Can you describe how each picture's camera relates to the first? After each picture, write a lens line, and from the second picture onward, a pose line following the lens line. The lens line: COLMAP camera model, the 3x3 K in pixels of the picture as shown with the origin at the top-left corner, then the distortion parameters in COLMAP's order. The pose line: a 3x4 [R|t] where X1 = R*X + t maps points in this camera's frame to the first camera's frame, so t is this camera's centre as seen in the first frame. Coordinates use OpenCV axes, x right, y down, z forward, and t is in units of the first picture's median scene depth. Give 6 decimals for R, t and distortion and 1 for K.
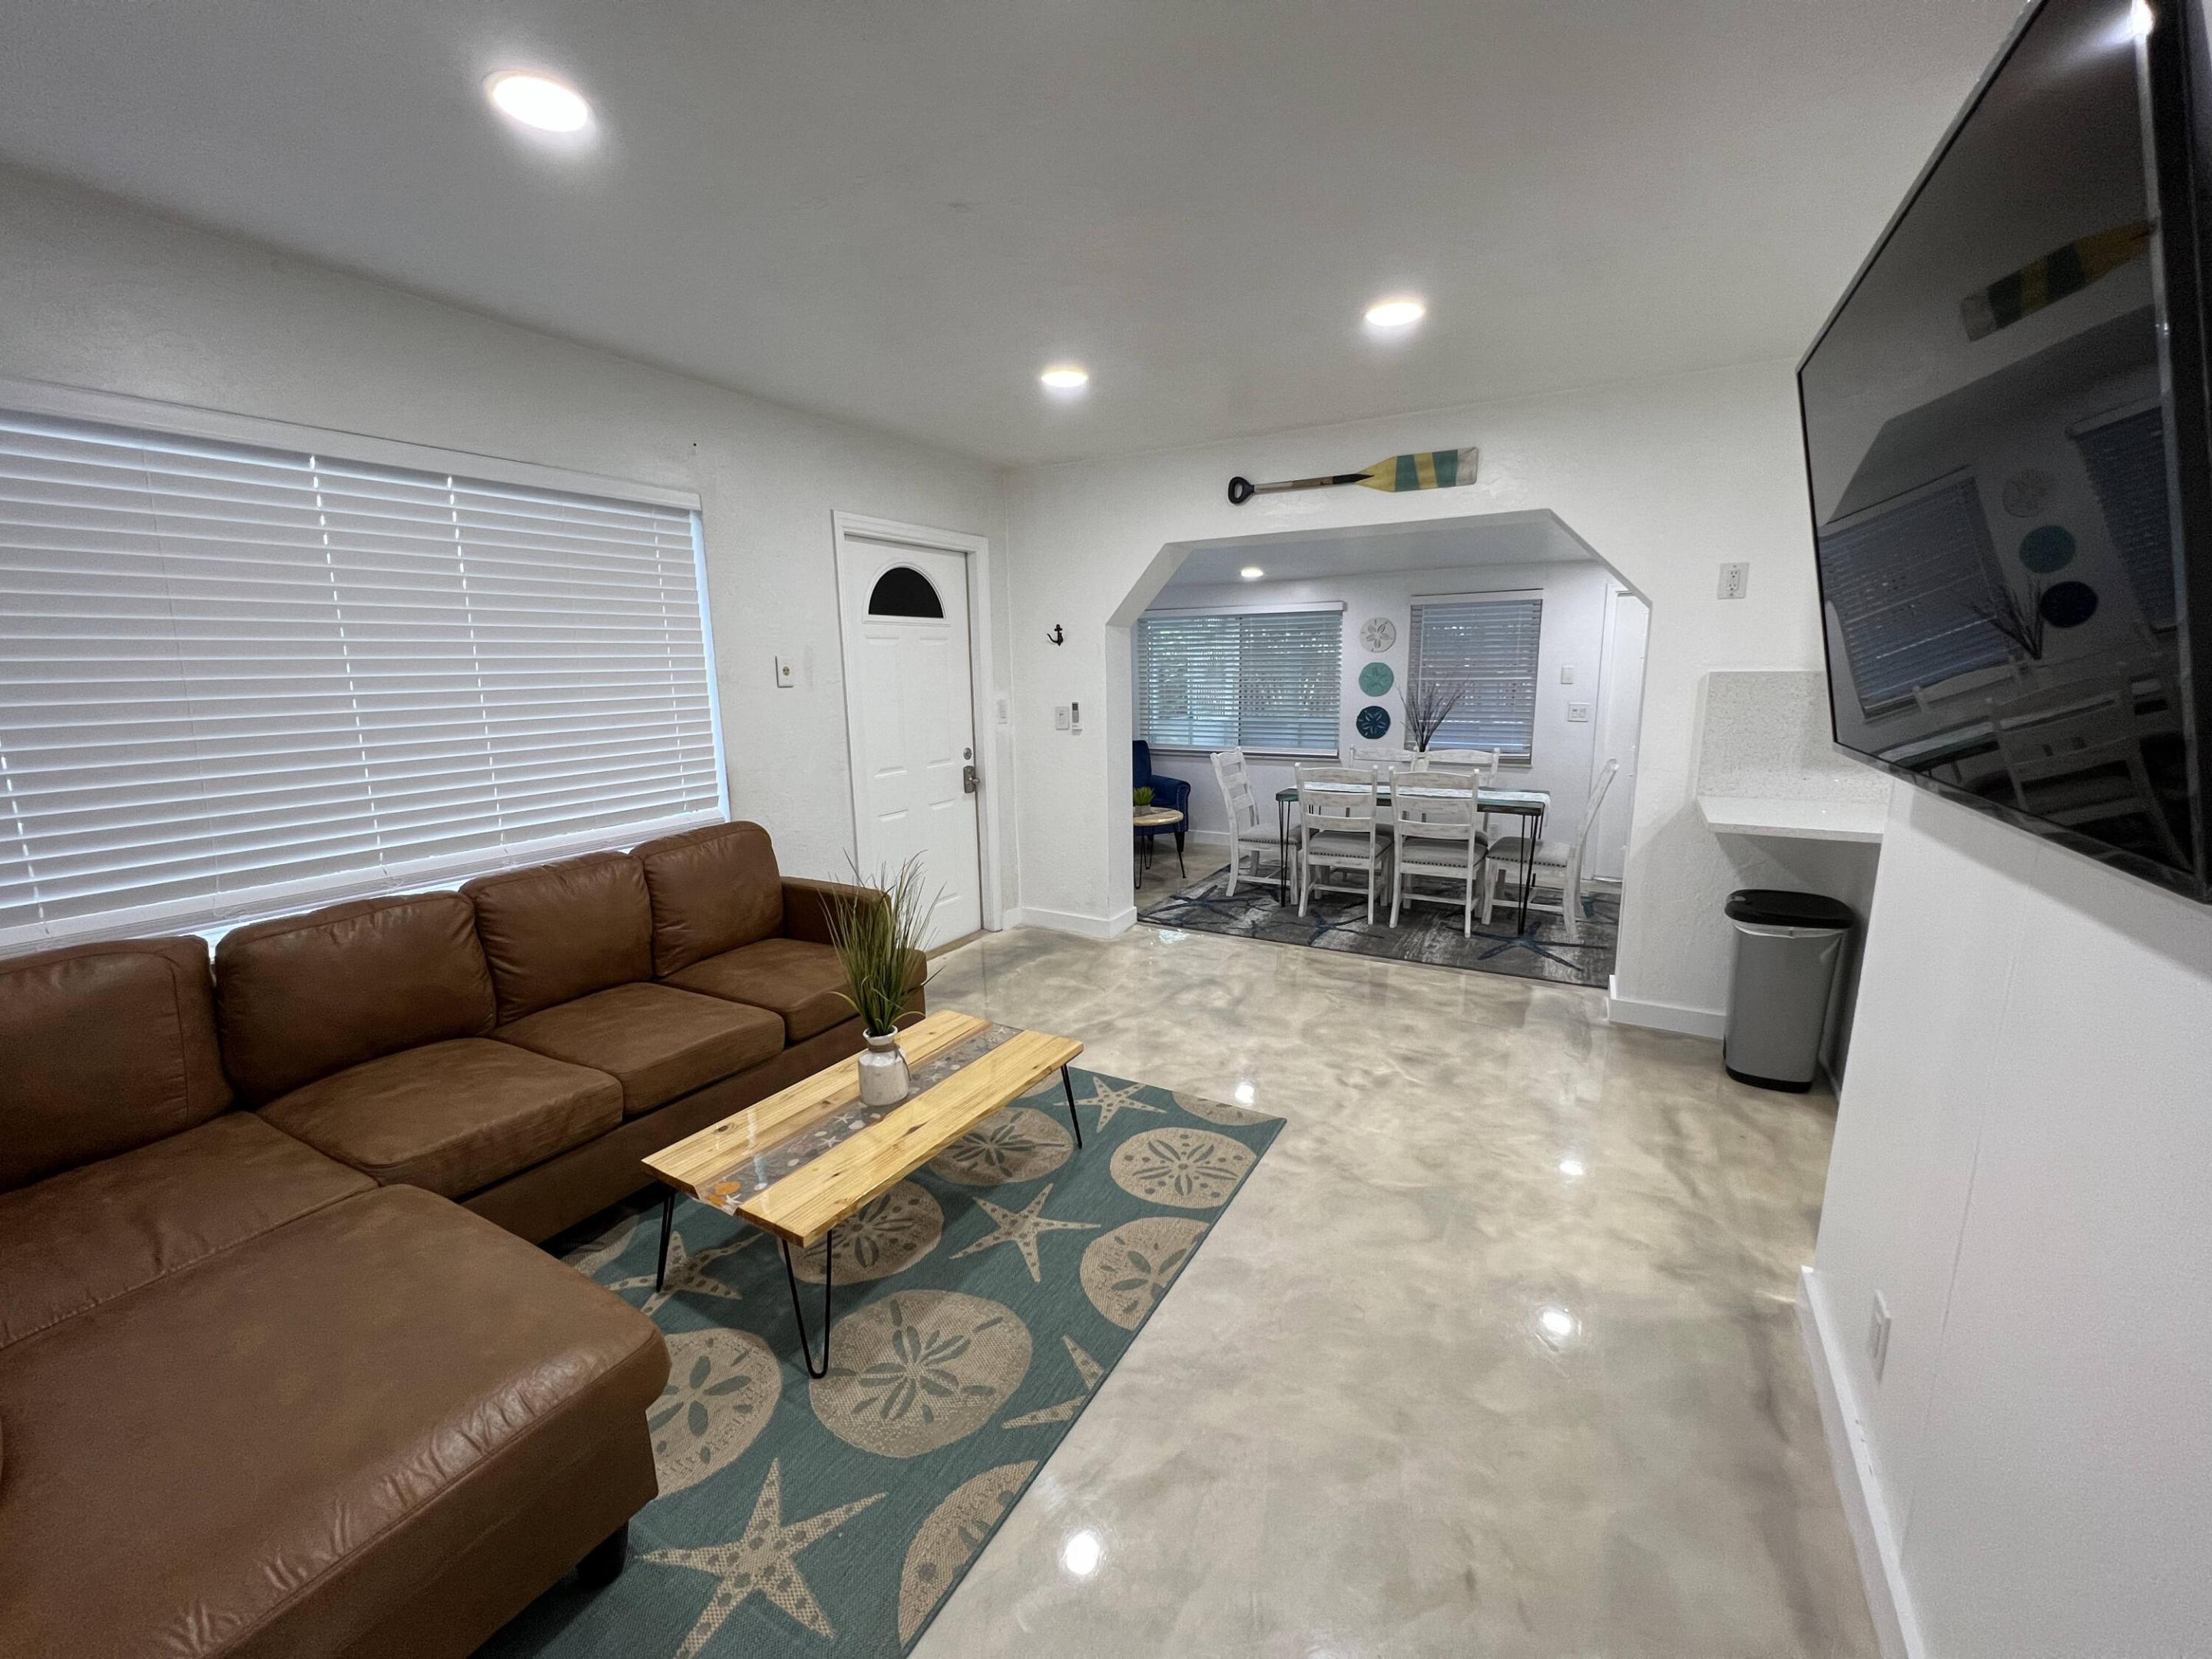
lens RADIAL K [[888.3, 0, 1105.7], [0, 888.3, 833.0], [0, 0, 1]] dist [-0.001473, 0.000725]
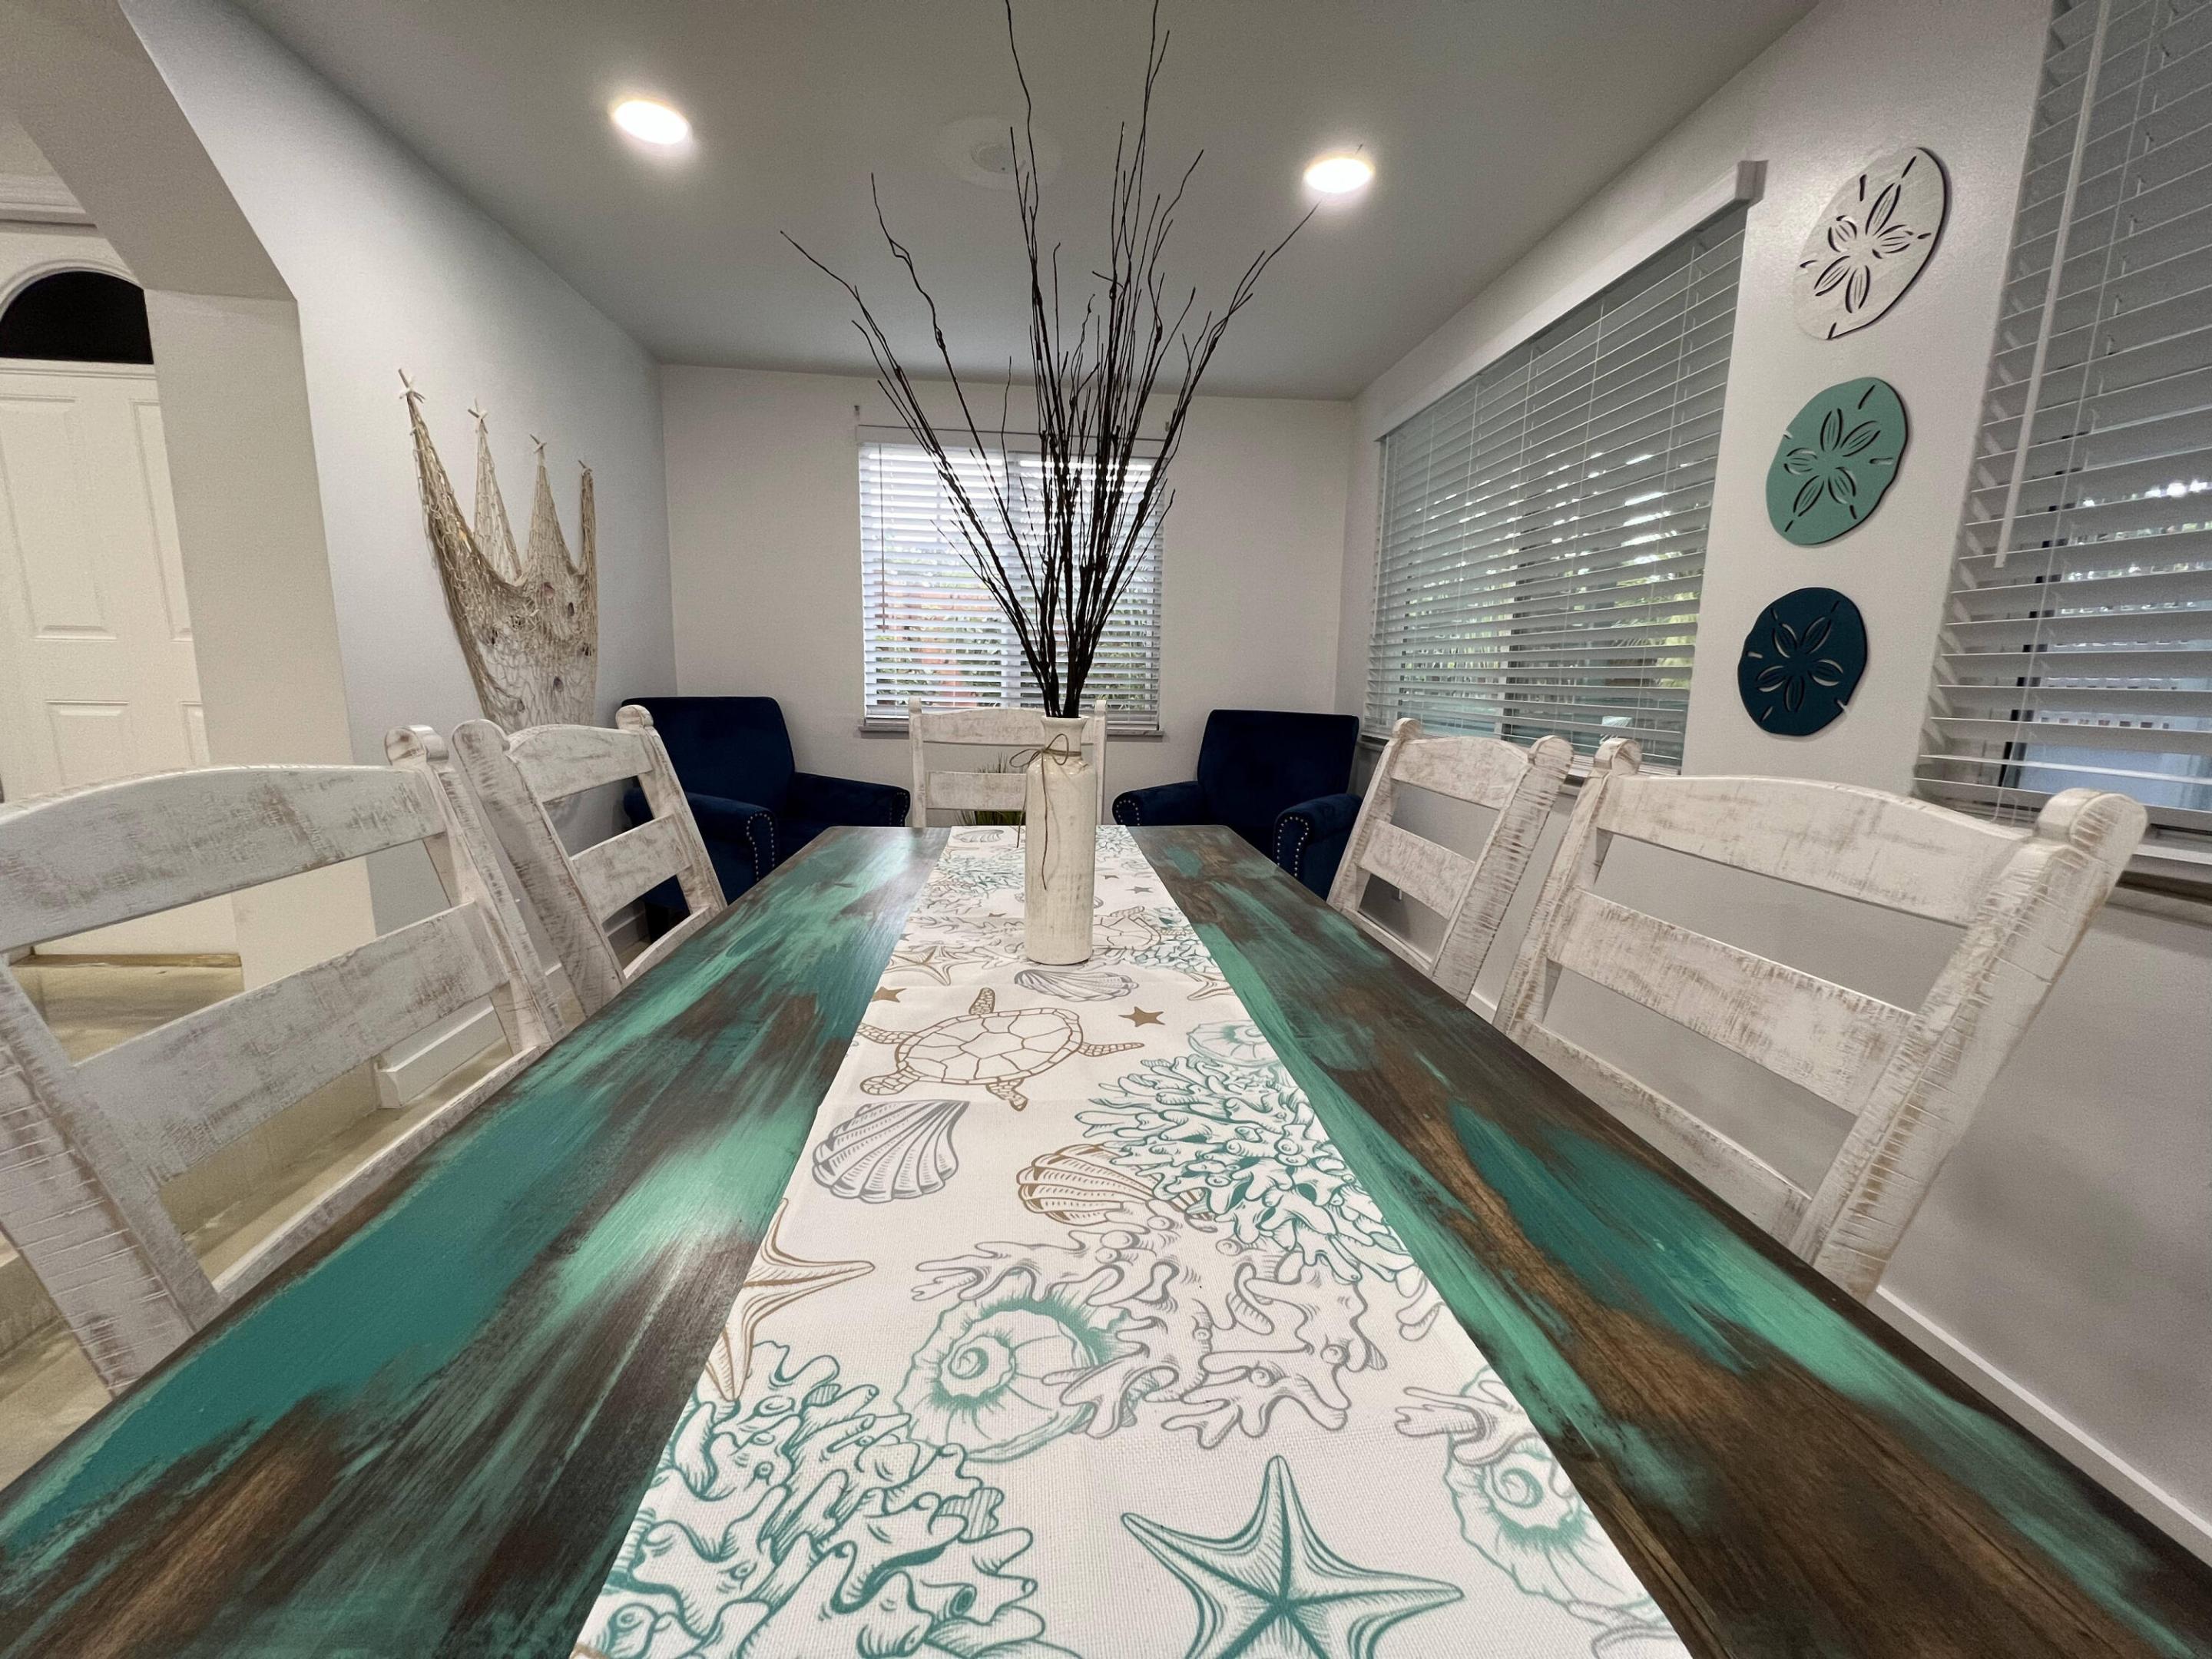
lens RADIAL K [[888.3, 0, 1105.7], [0, 888.3, 833.0], [0, 0, 1]] dist [-0.001473, 0.000725]
pose [[0.567735, 0.169961, -0.805475, 0.452033], [-0.183673, 0.979942, 0.077314, -0.076552], [0.802459, 0.104050, 0.587565, 0.841038]]
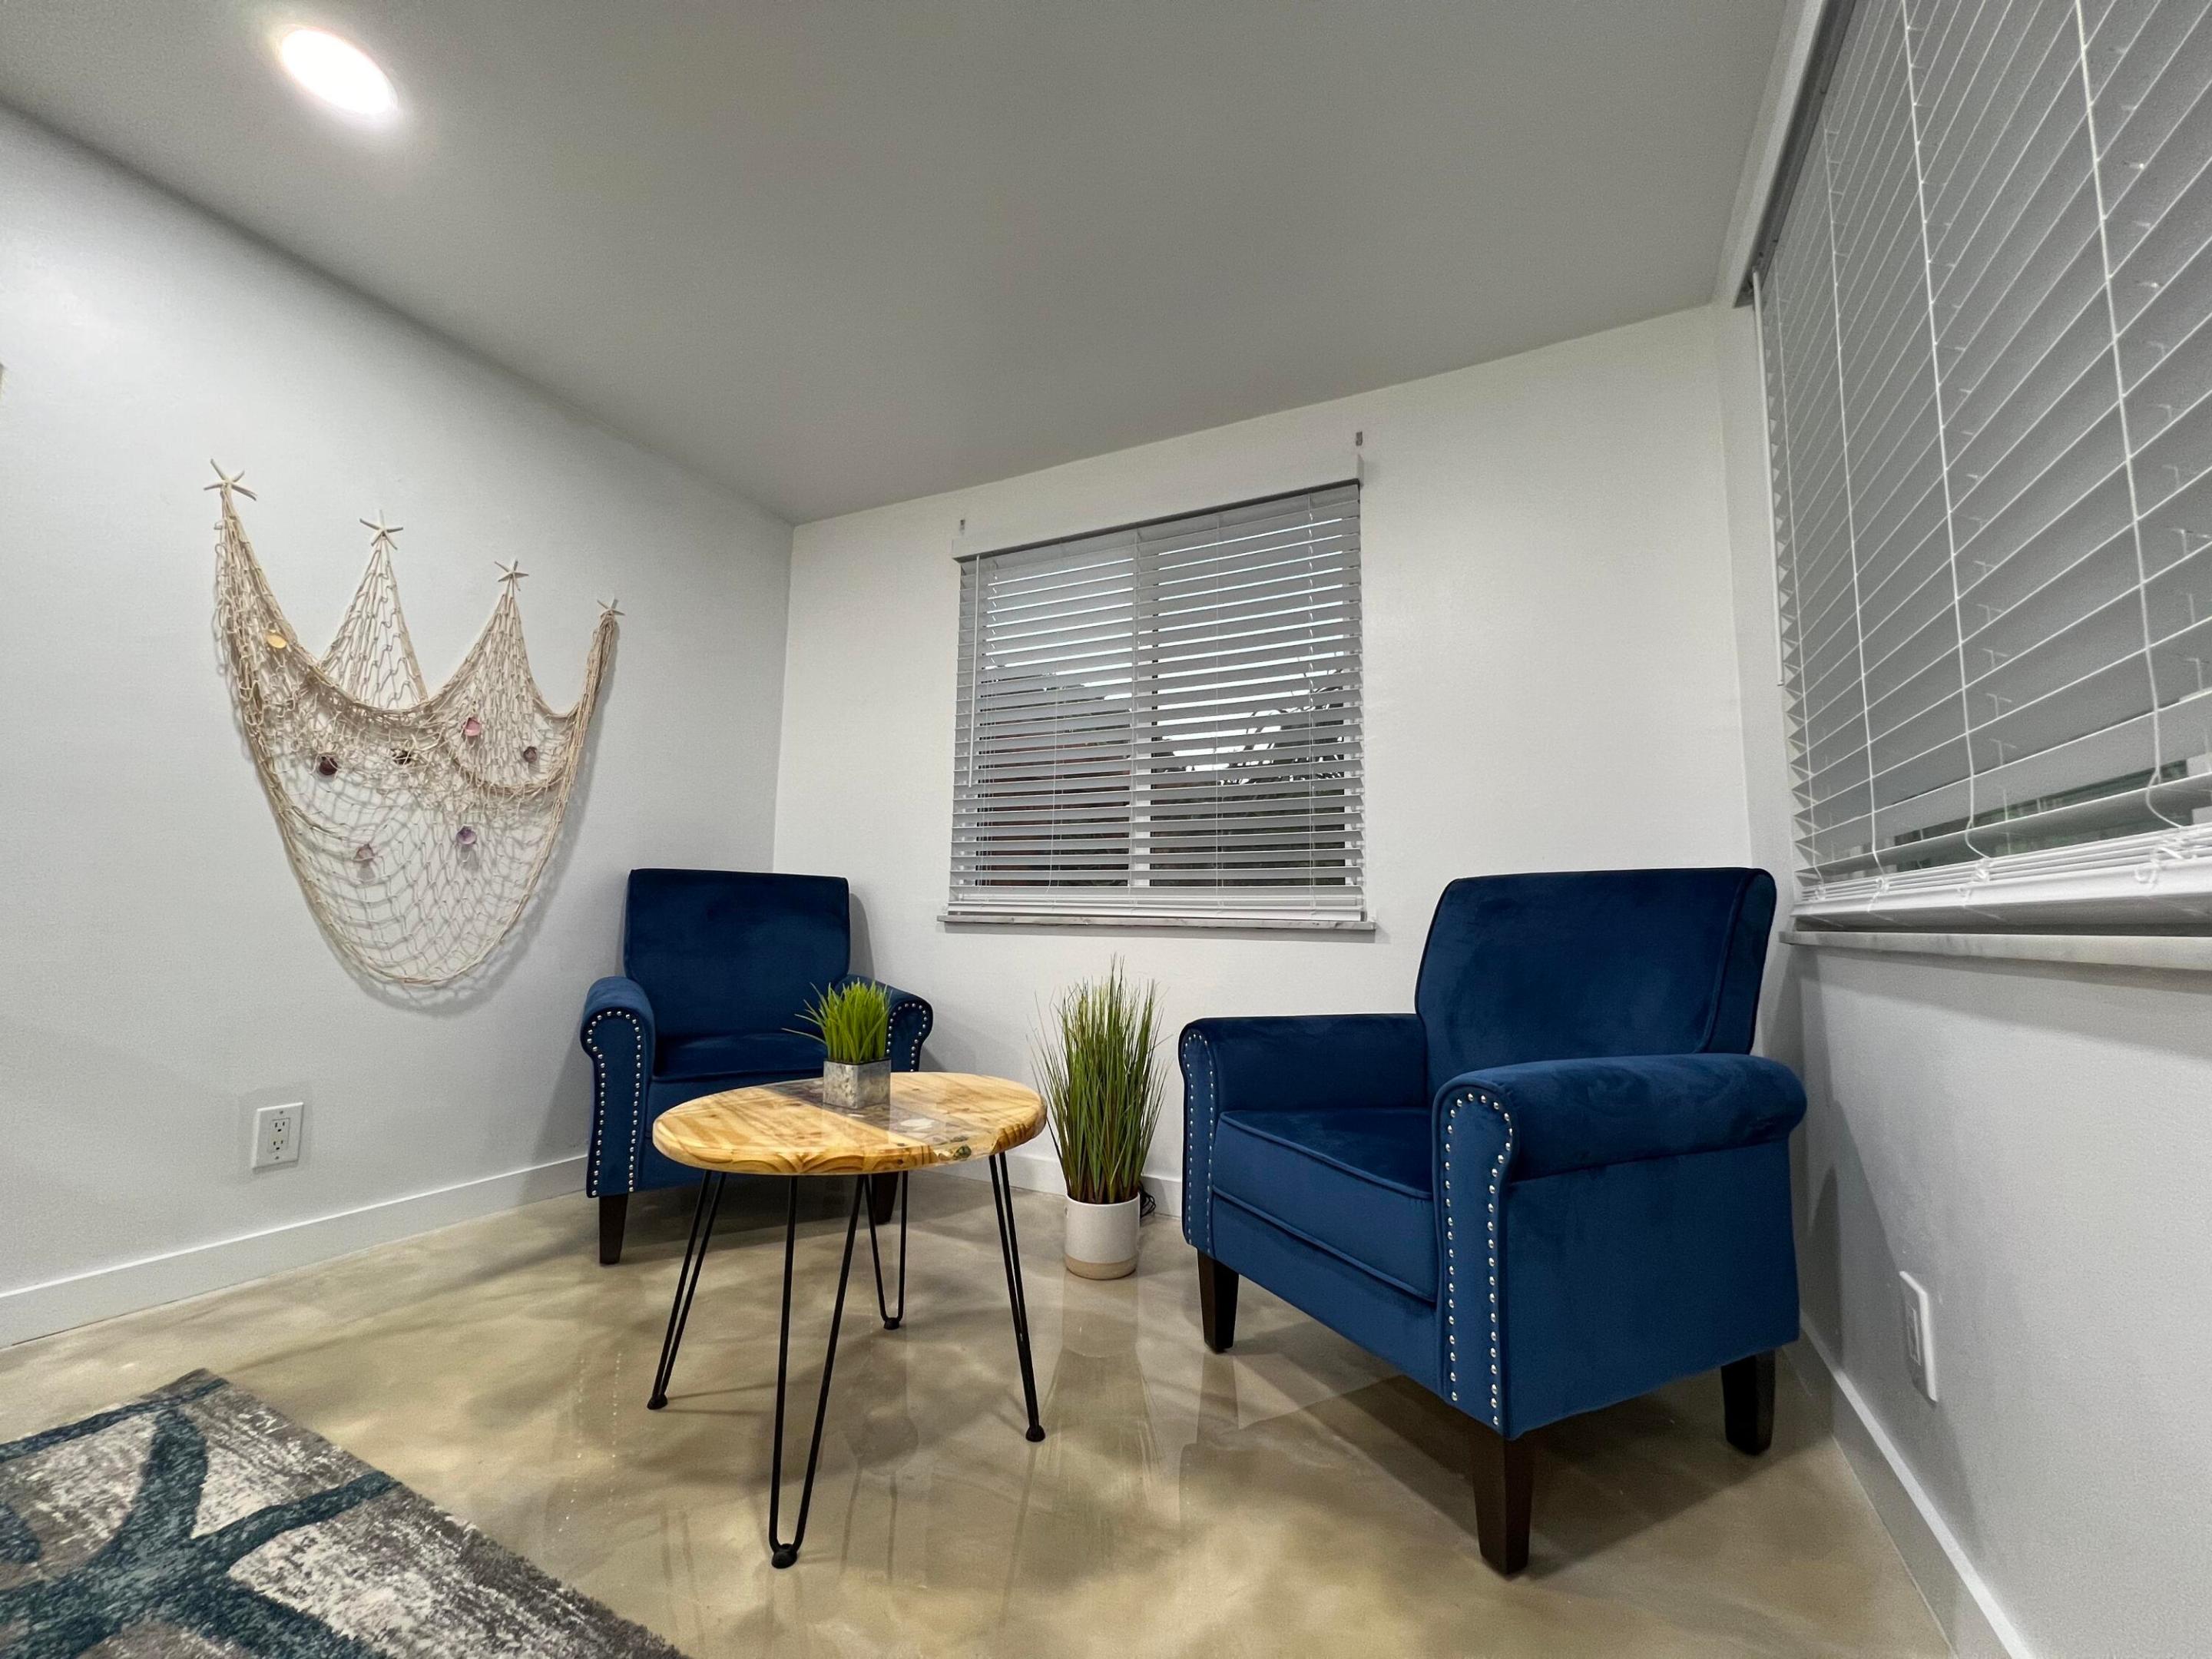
lens RADIAL K [[880.4, 0, 1106.0], [0, 880.4, 829.5], [0, 0, 1]] dist [-0.002475, 0.000211]
pose [[0.057545, -0.086387, -0.994598, 0.293438], [-0.207928, 0.973365, -0.096573, -0.086862], [0.976450, 0.212363, 0.038050, 1.123701]]
